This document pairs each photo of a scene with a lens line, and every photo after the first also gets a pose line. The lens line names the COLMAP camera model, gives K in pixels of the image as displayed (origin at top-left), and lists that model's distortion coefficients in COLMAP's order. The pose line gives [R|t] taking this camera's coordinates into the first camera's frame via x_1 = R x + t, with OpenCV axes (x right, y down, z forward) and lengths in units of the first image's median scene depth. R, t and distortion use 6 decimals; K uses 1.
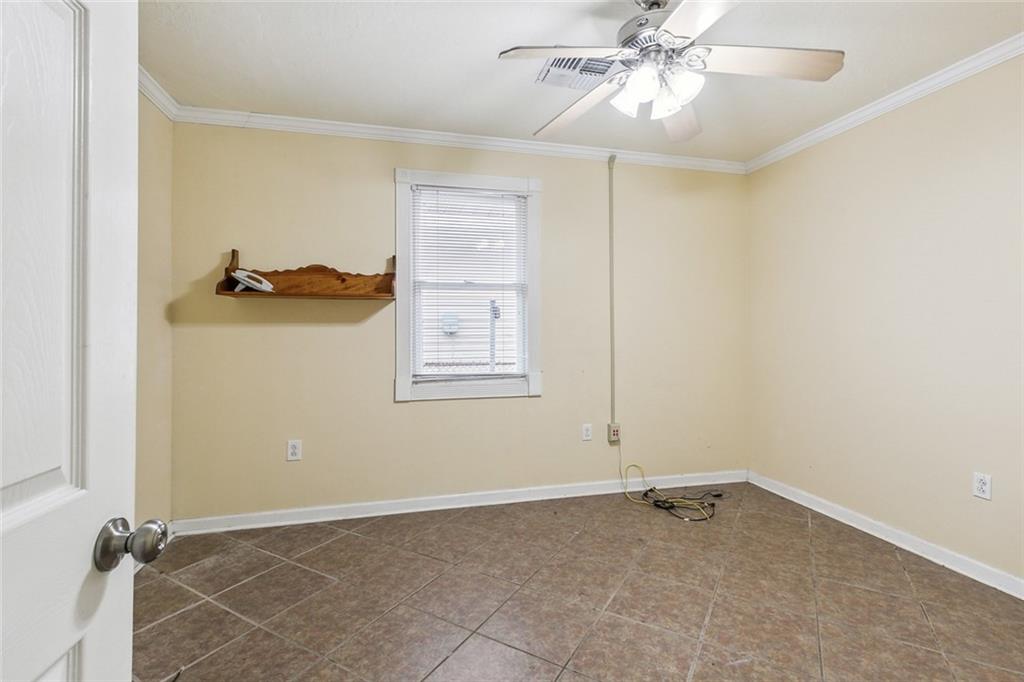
lens RADIAL K [[469.1, 0, 508.1], [0, 469.1, 321.1], [0, 0, 1]] dist [0.002062, -0.000194]
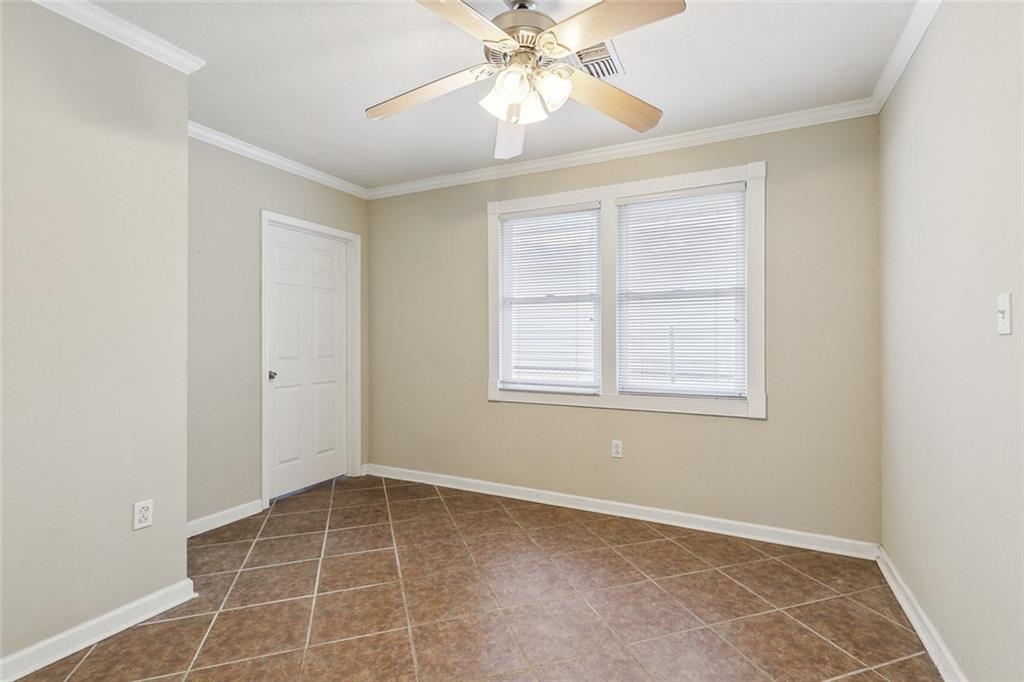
lens RADIAL K [[469.1, 0, 509.1], [0, 469.1, 341.5], [0, 0, 1]] dist [0.002062, -0.000194]
pose [[0.761184, 0.006802, -0.648500, 0.526601], [0.008343, 0.999760, 0.020279, -0.002495], [0.648482, -0.020847, 0.760945, 0.120379]]
